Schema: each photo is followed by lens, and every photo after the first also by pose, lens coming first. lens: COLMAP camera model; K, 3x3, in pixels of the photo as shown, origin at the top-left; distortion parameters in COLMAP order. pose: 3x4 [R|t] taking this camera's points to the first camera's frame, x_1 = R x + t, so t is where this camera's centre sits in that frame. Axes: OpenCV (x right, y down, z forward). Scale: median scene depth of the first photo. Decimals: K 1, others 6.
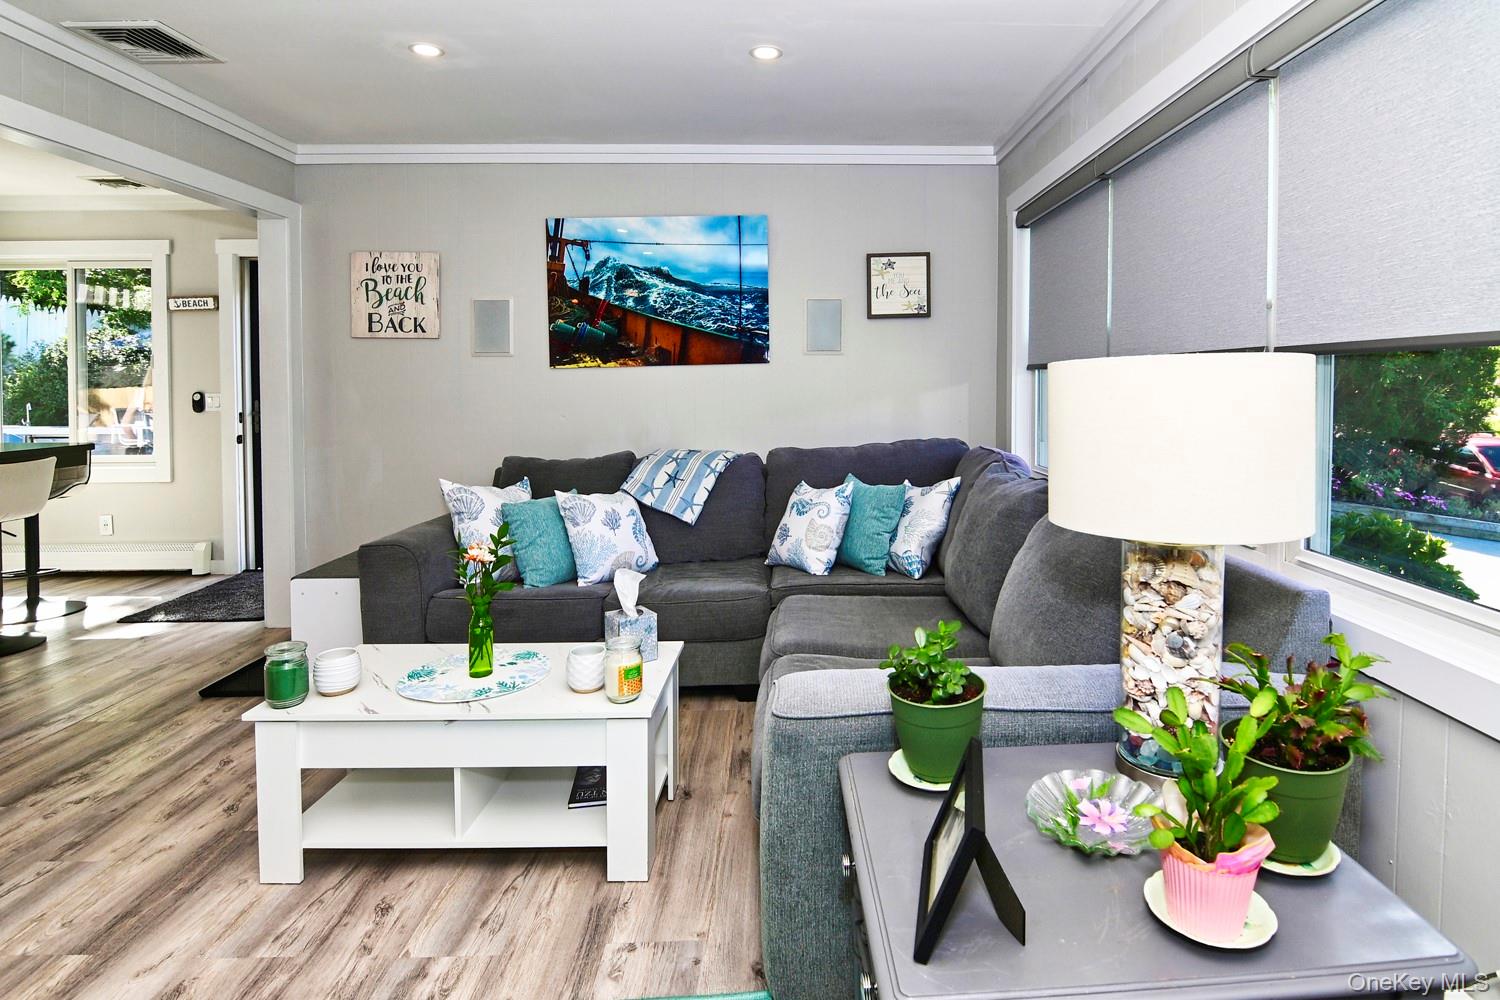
lens RADIAL K [[786.0, 0, 750.0], [0, 786.0, 500.0], [0, 0, 1]] dist [0.006807, -0.019997]
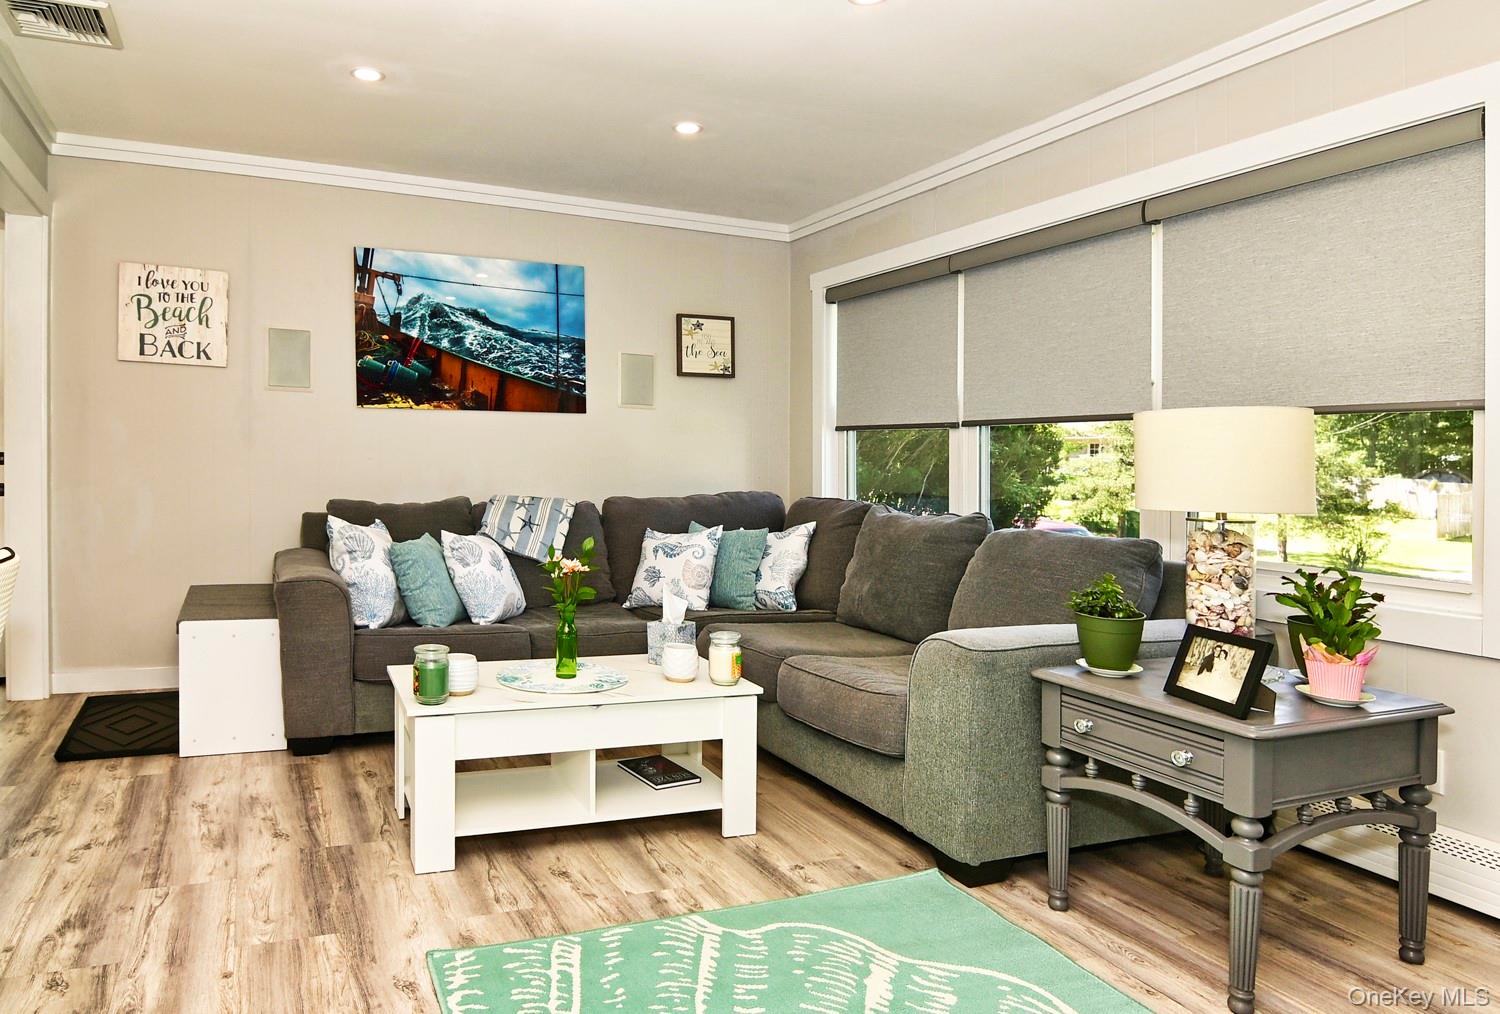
lens RADIAL K [[800.0, 0, 749.8], [0, 800.0, 541.5], [0, 0, 1]] dist [-0.014090, -0.000908]
pose [[0.951716, 0.001013, 0.306978, -0.102146], [0.006084, 0.999736, -0.022161, 0.014088], [-0.306920, 0.022958, 0.951458, -0.030405]]
